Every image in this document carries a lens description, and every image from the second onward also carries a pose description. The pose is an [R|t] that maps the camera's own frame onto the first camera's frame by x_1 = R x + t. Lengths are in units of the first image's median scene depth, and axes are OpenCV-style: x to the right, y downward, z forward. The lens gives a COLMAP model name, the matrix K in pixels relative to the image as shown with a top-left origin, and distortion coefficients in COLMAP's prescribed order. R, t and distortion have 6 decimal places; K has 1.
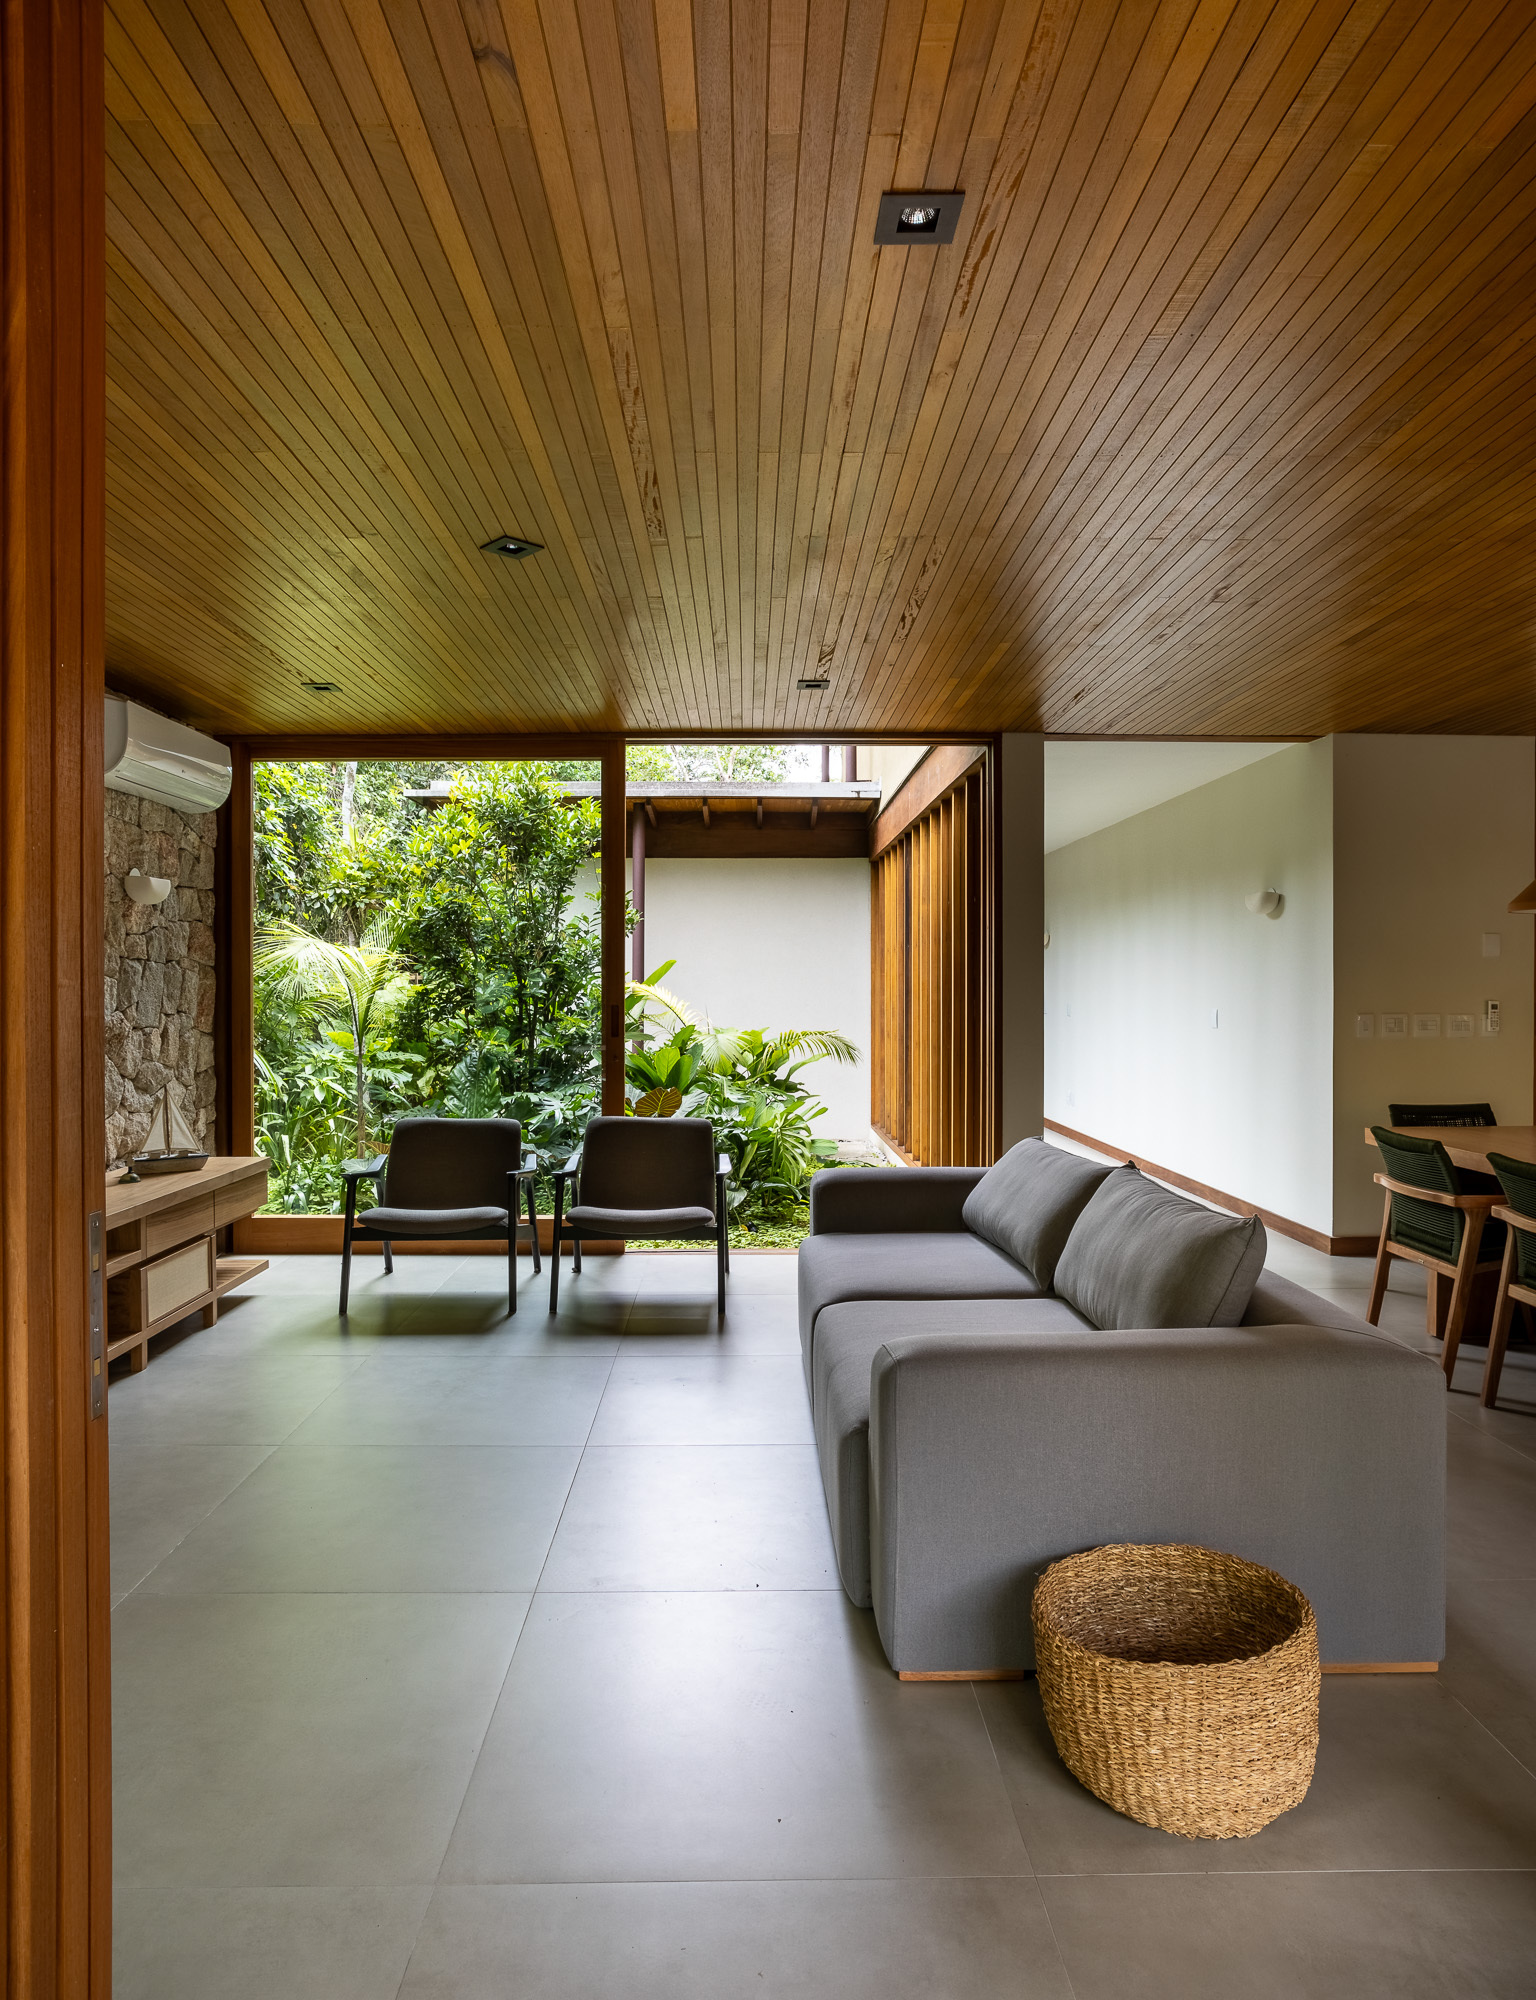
lens RADIAL K [[1301.6, 0, 778.7], [0, 1301.6, 996.9], [0, 0, 1]] dist [-0.038522, 0.017586]
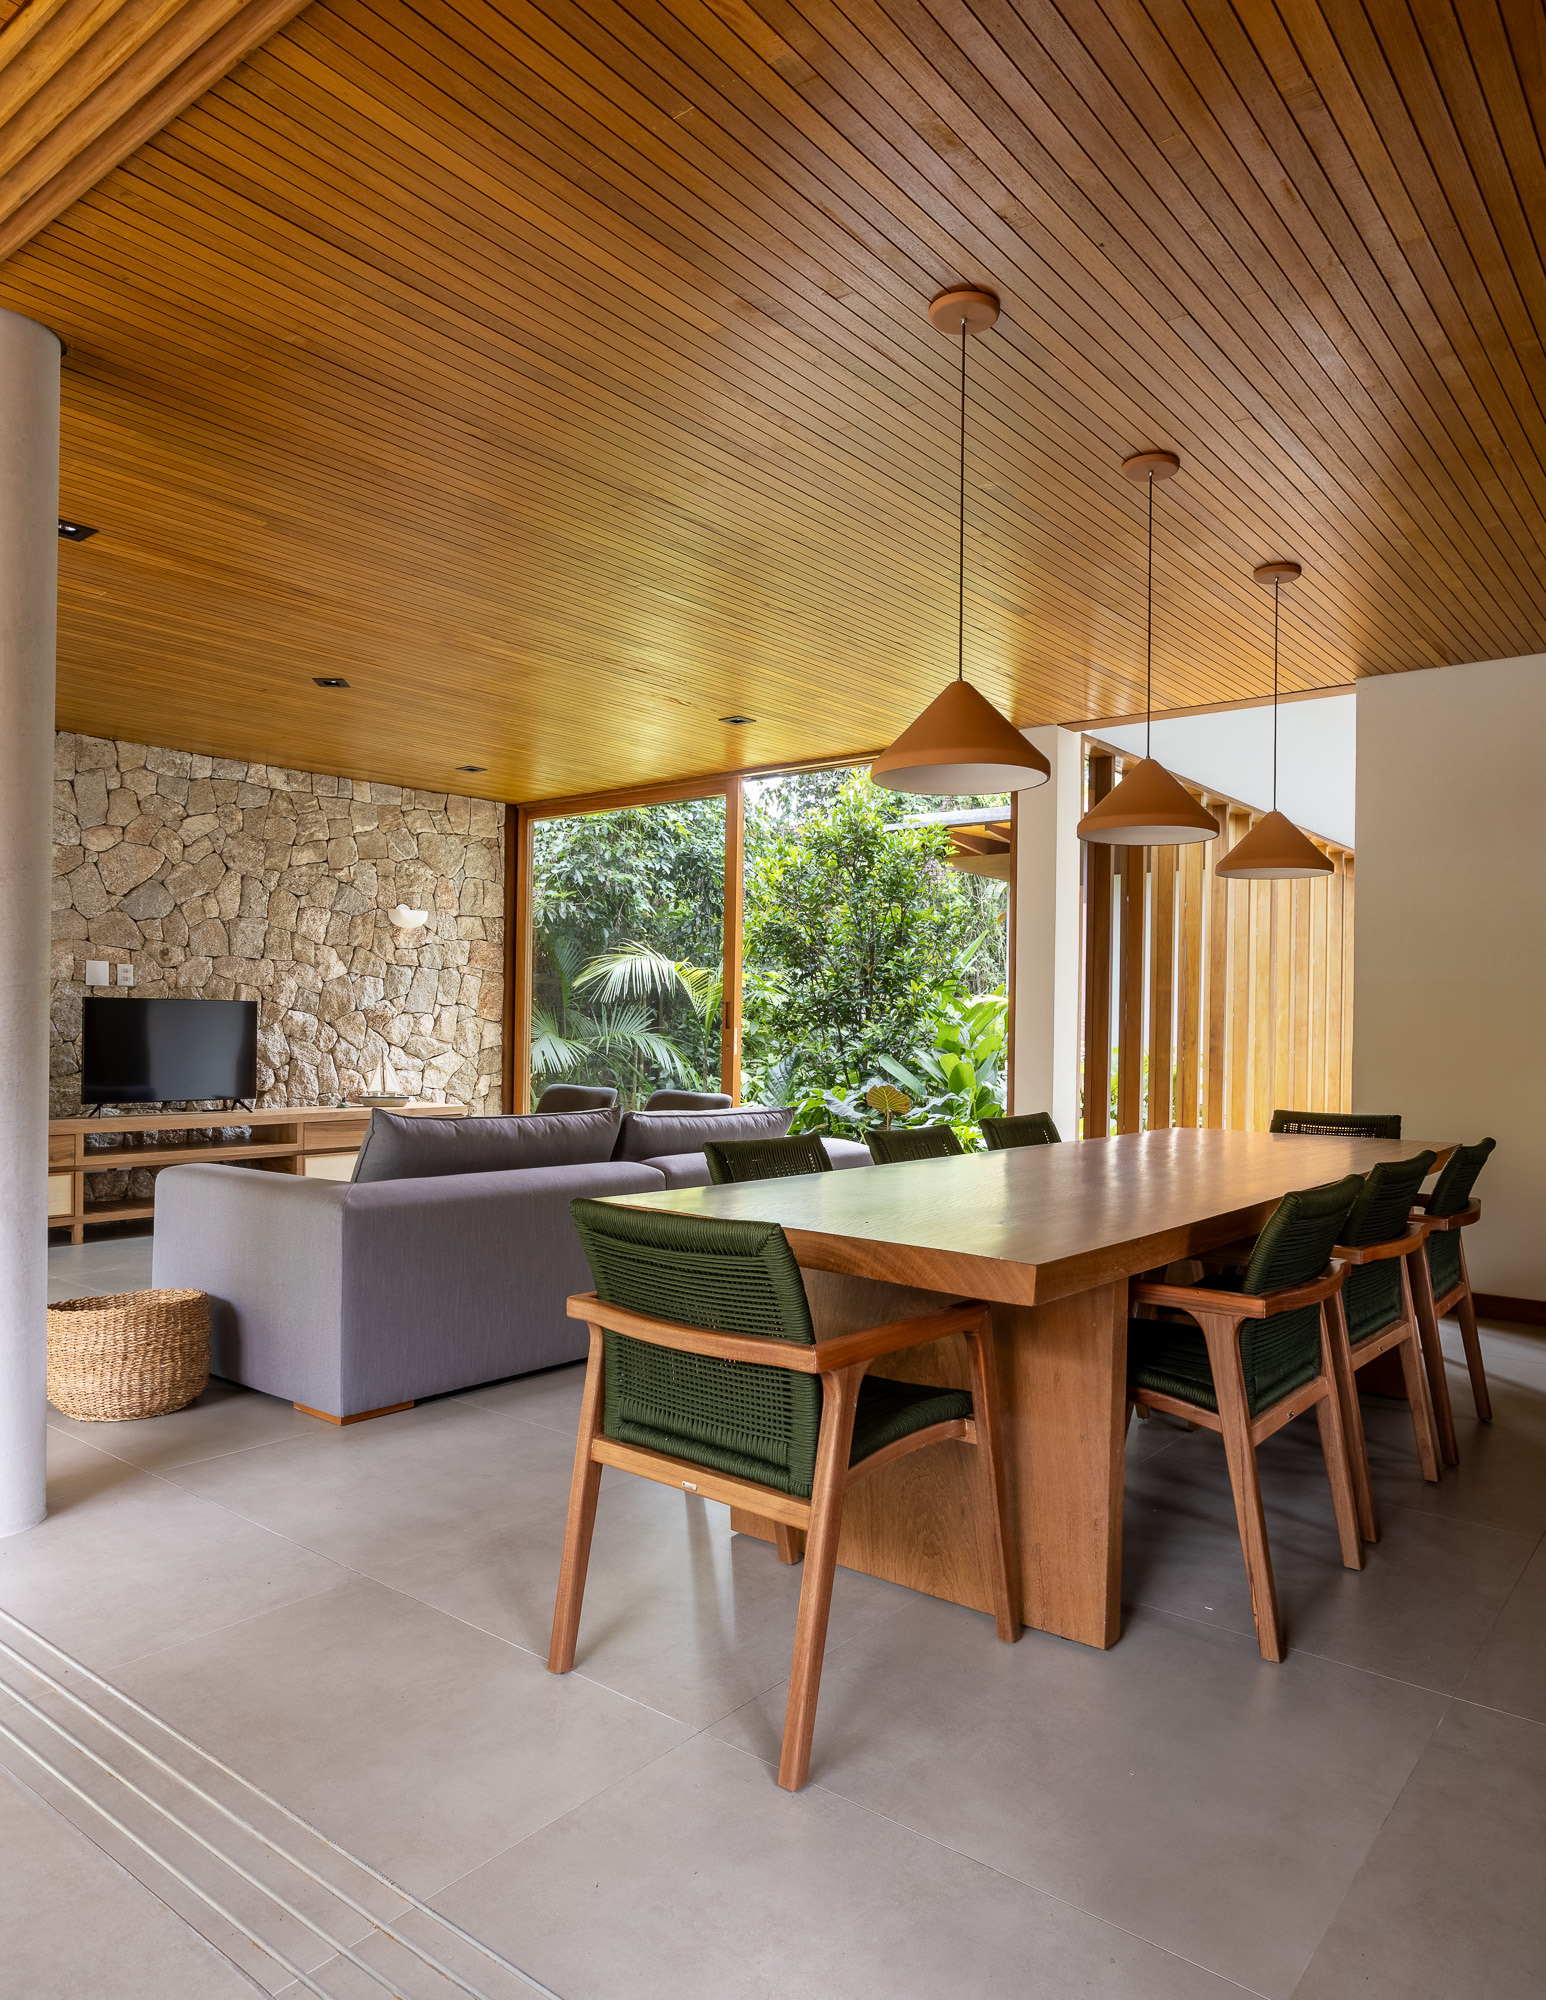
lens RADIAL K [[1301.6, 0, 762.4], [0, 1301.6, 1020.5], [0, 0, 1]] dist [-0.038522, 0.017586]
pose [[0.775789, 0.010227, -0.630909, 0.555623], [-0.018591, 0.999805, -0.006653, 0.026267], [0.630718, 0.016891, 0.775828, 0.076222]]
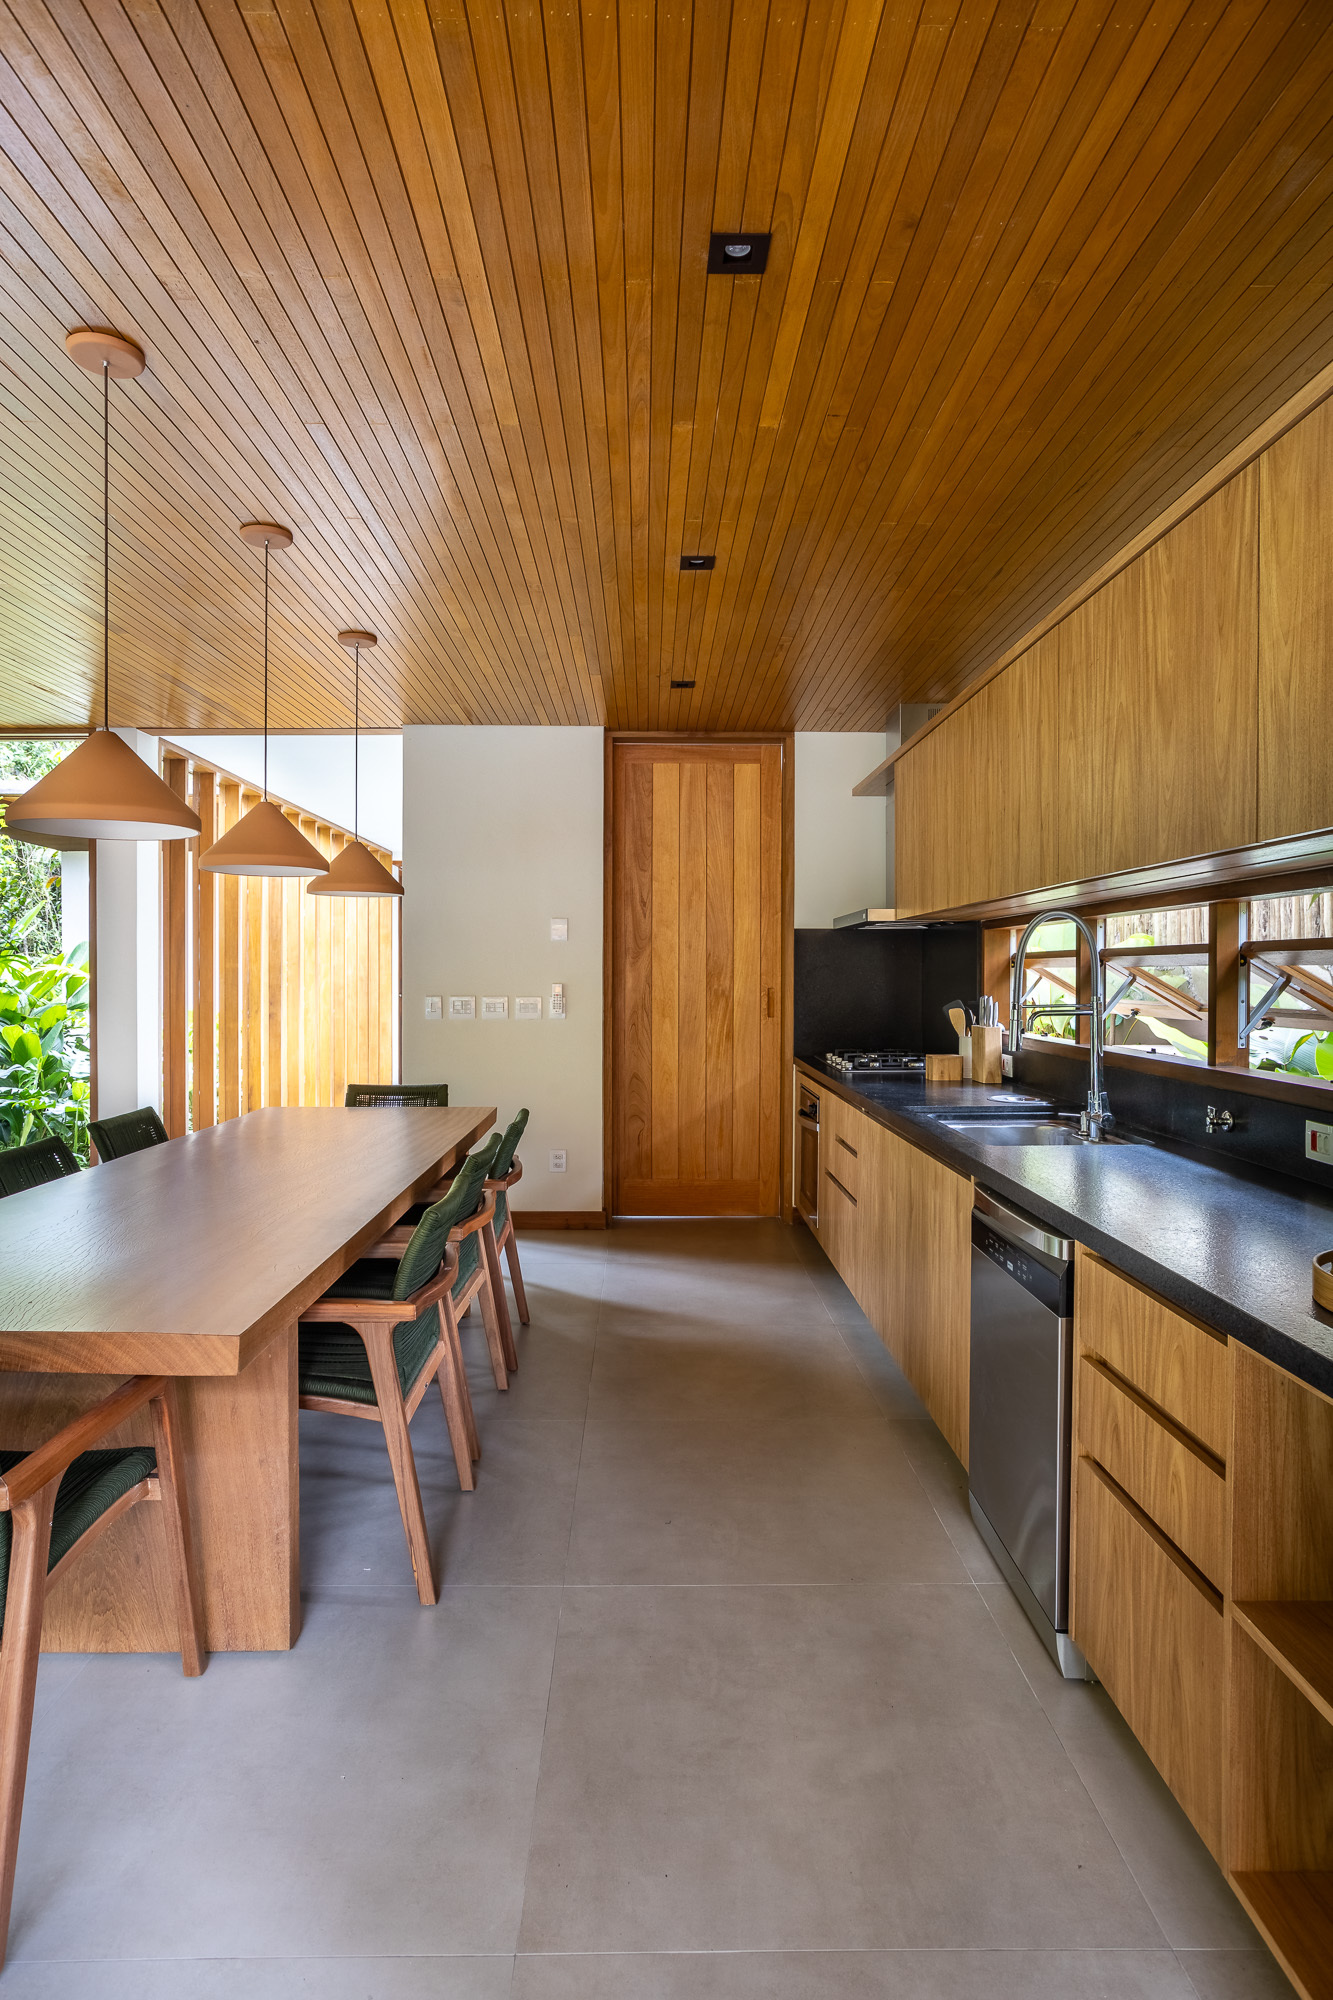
lens RADIAL K [[1102.3, 0, 649.9], [0, 1102.3, 990.3], [0, 0, 1]] dist [-0.019730, 0.014070]
pose [[0.999984, 0.000252, 0.005644, 0.523286], [-0.000299, 0.999964, 0.008423, 0.001196], [-0.005642, -0.008425, 0.999949, 0.082532]]
